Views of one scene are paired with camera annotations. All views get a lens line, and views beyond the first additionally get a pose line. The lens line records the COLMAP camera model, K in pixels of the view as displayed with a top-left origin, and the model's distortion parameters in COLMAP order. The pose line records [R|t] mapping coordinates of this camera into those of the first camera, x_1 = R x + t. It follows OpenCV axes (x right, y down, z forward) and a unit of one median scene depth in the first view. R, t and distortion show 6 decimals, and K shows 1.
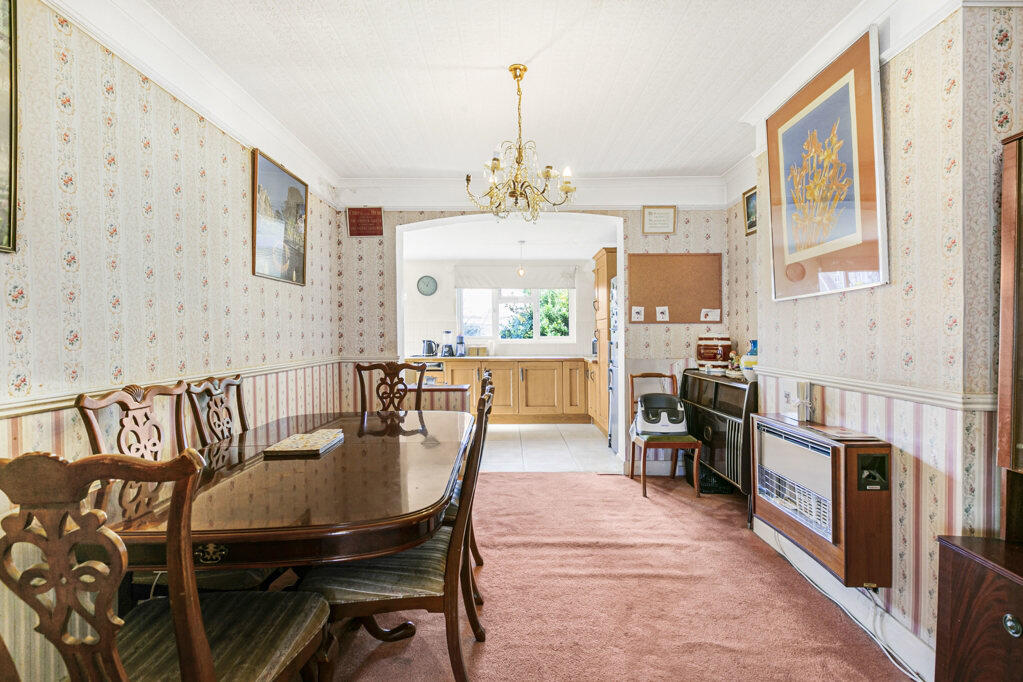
lens RADIAL K [[474.7, 0, 510.8], [0, 474.7, 338.3], [0, 0, 1]] dist [0.013703, 0.000103]
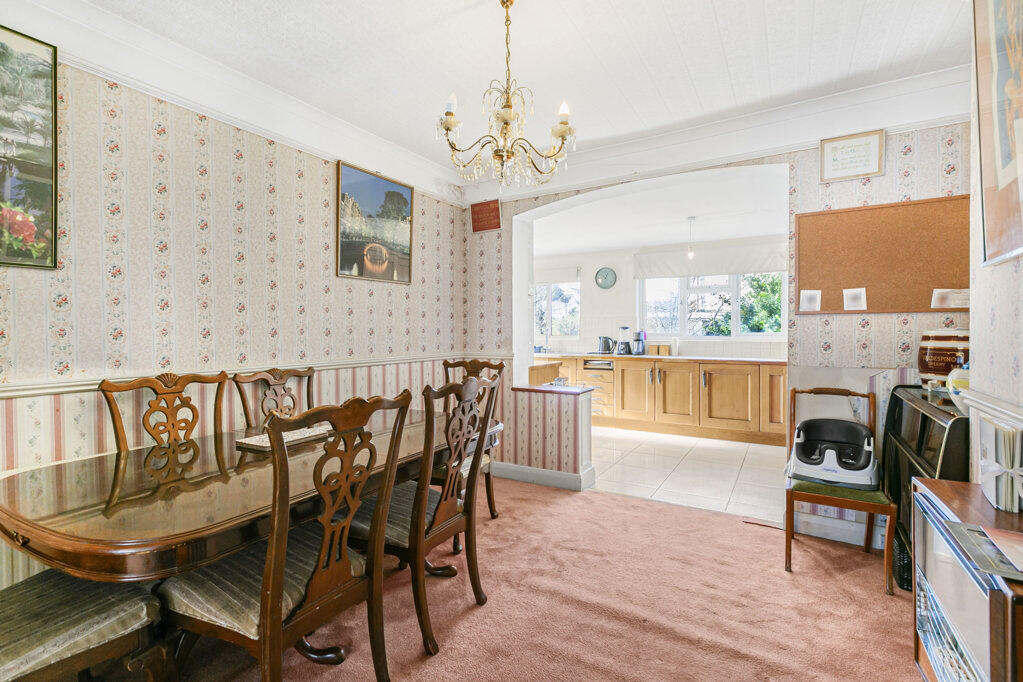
lens RADIAL K [[467.9, 0, 511.5], [0, 467.9, 341.0], [0, 0, 1]] dist [-0.001809, 0.000171]
pose [[0.853546, 0.011871, -0.520883, 0.253769], [-0.003838, 0.999857, 0.016499, -0.002847], [0.521004, -0.012084, 0.853469, 0.202343]]
